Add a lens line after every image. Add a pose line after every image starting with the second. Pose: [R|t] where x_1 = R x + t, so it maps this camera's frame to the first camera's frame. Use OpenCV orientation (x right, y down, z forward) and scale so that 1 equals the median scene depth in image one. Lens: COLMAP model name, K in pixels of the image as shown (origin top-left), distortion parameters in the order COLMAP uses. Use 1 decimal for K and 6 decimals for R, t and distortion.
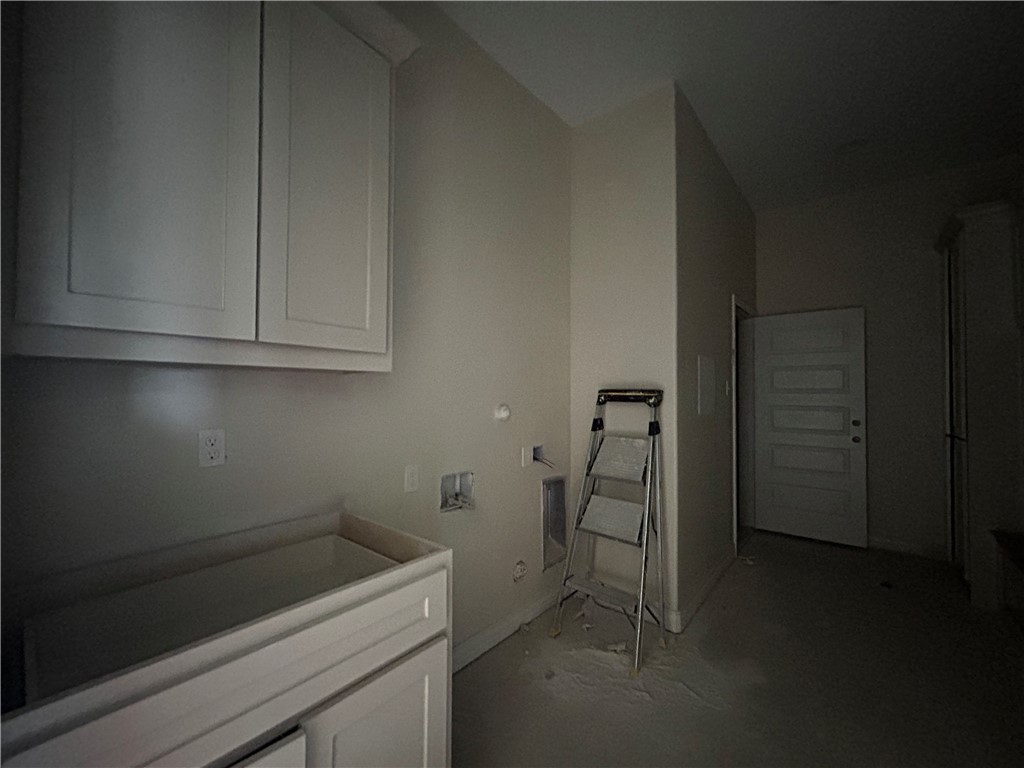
lens RADIAL K [[419.0, 0, 512.0], [0, 419.0, 384.0], [0, 0, 1]] dist [0.000131, 0.000179]
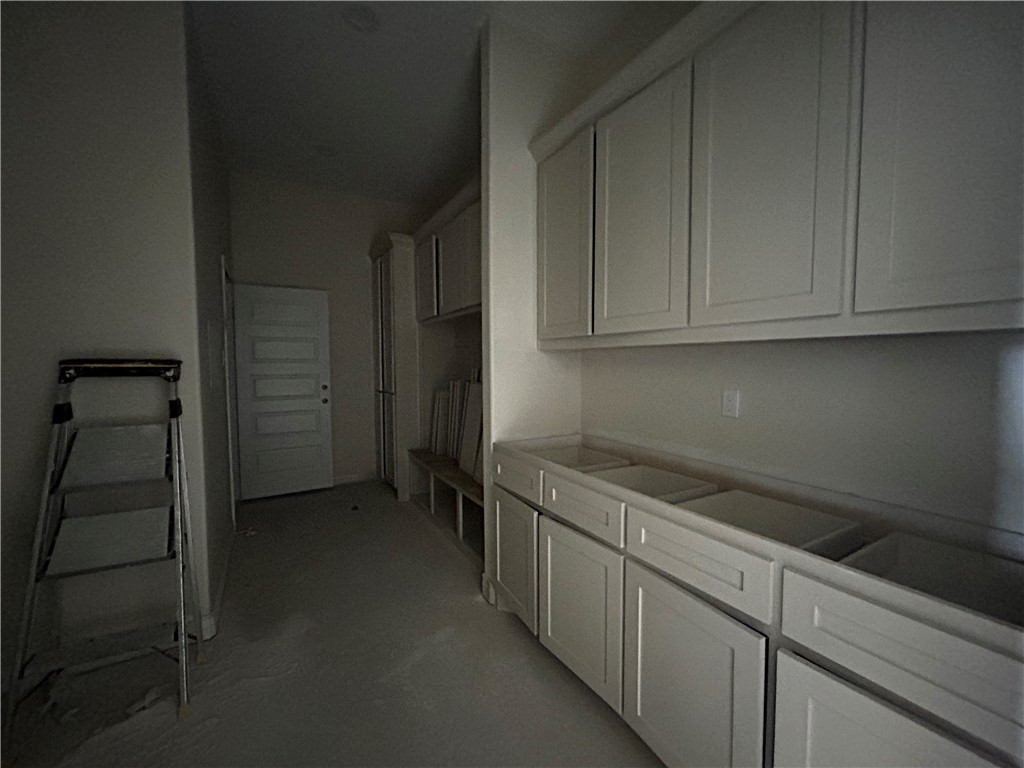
lens RADIAL K [[413.6, 0, 510.6], [0, 413.6, 383.2], [0, 0, 1]] dist [0.000568, -0.000018]
pose [[0.355492, -0.053814, 0.933129, -0.152905], [-0.011620, 0.998010, 0.061983, 0.002162], [-0.934607, -0.032878, 0.354159, 0.119717]]
